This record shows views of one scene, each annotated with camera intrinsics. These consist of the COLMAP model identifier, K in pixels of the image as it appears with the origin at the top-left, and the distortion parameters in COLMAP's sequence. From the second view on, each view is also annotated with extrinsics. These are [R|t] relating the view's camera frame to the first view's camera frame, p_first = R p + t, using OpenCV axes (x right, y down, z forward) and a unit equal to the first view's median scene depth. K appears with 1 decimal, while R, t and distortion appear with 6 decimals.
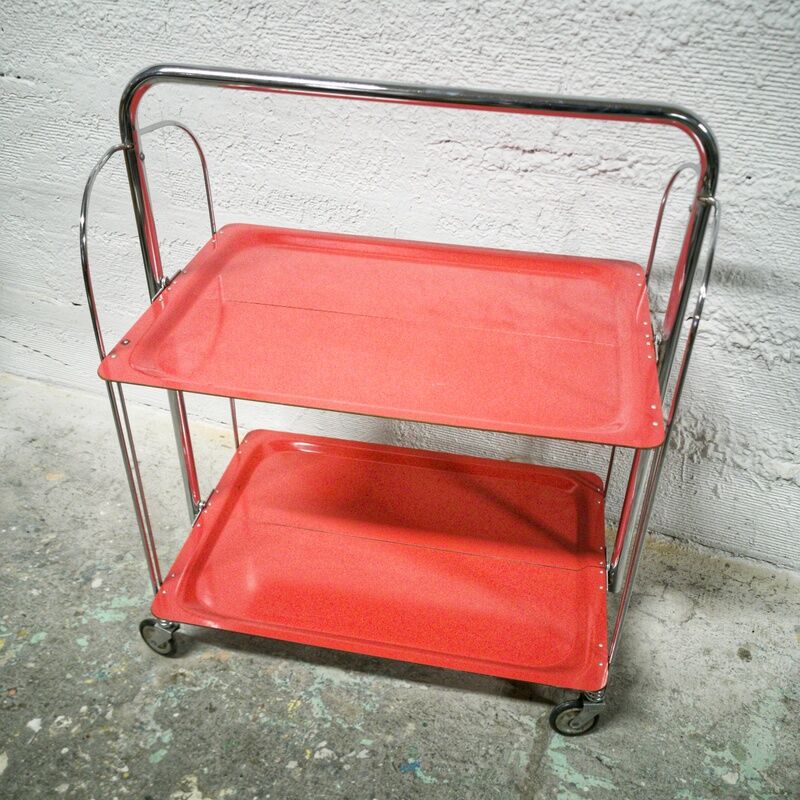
lens RADIAL K [[847.3, 0, 401.7], [0, 847.3, 408.3], [0, 0, 1]] dist [0.107591, -0.210823]
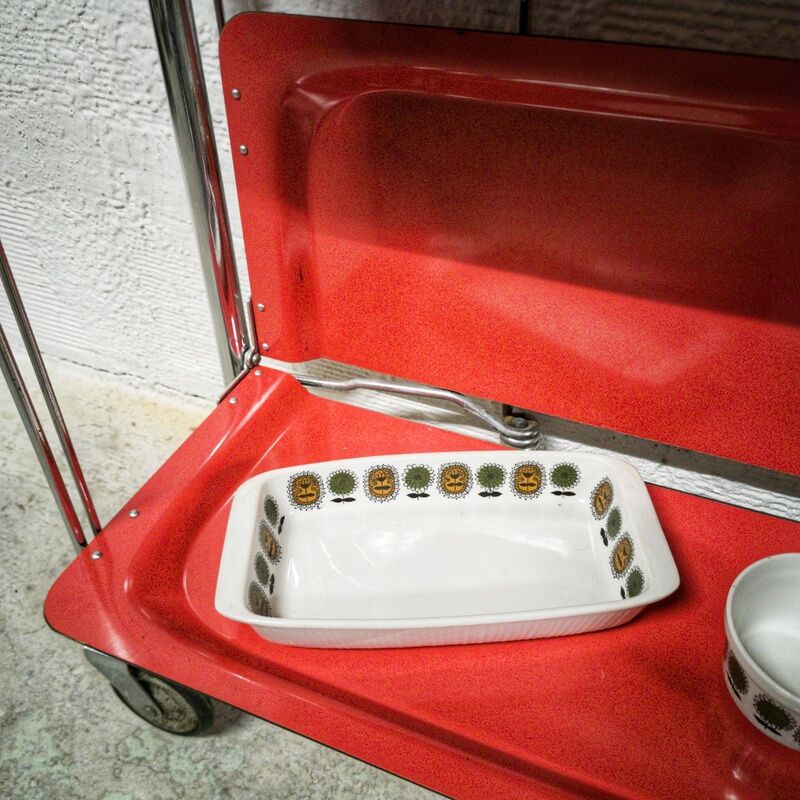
lens RADIAL K [[847.9, 0, 389.1], [0, 847.9, 391.6], [0, 0, 1]] dist [0.095010, -0.192366]
pose [[0.994298, 0.009816, -0.106184, -0.105778], [-0.003135, 0.998015, 0.062896, -0.017750], [0.106591, -0.062205, 0.992355, 0.887746]]
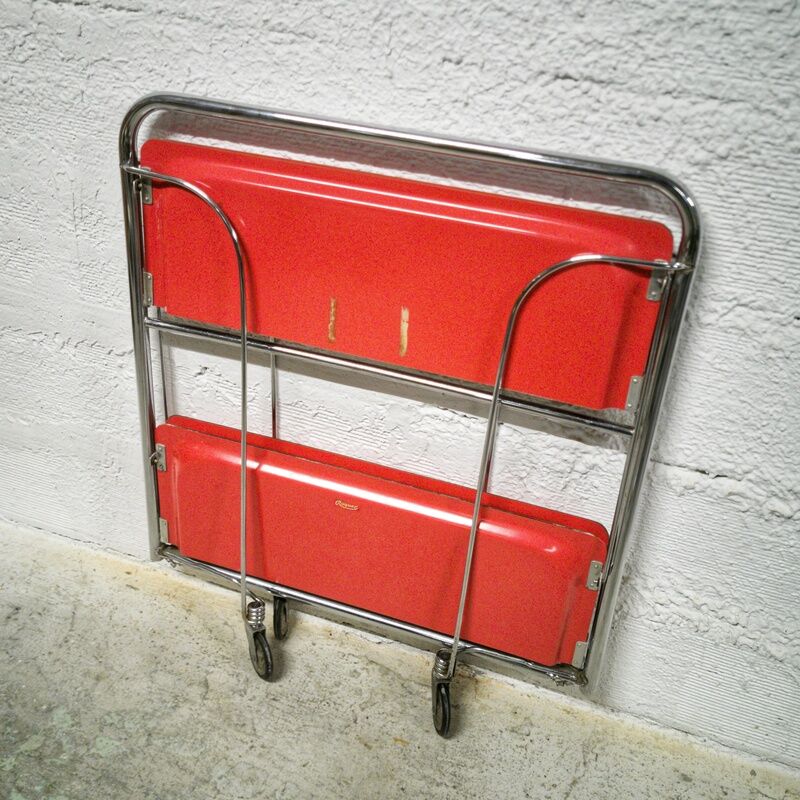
lens RADIAL K [[885.0, 0, 385.4], [0, 885.0, 351.5], [0, 0, 1]] dist [0.114361, -0.220270]
pose [[0.998409, 0.036852, 0.042685, -0.015586], [-0.031690, 0.992761, -0.115853, -0.125745], [-0.046645, 0.114316, 0.992349, 0.184341]]
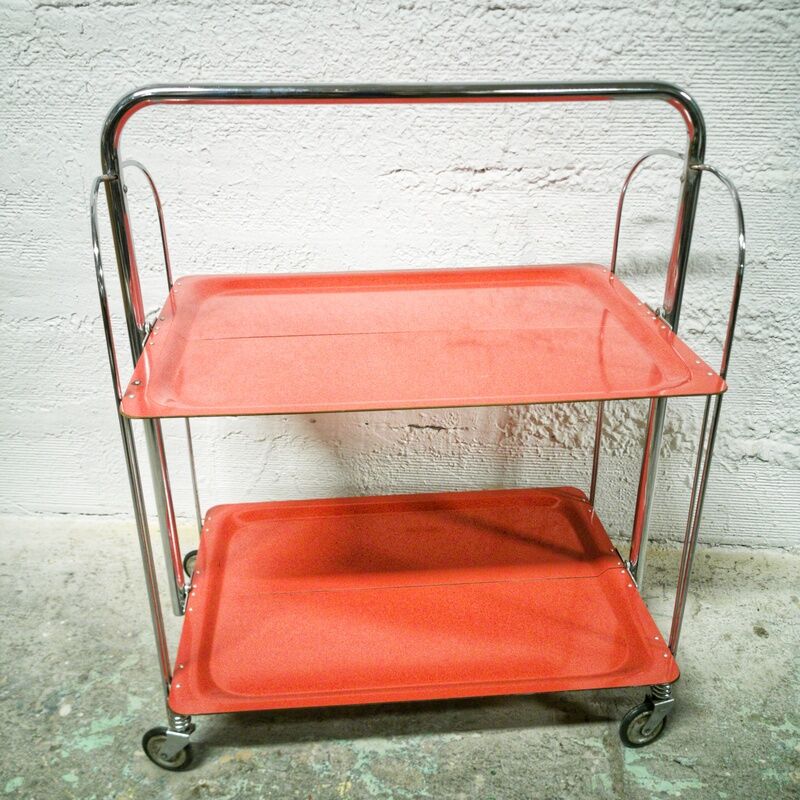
lens RADIAL K [[847.9, 0, 389.1], [0, 847.9, 391.6], [0, 0, 1]] dist [0.095010, -0.192366]
pose [[0.963270, -0.139435, 0.229496, -0.242201], [0.175670, 0.973589, -0.145823, 0.094687], [-0.203102, 0.180783, 0.962324, 0.081402]]
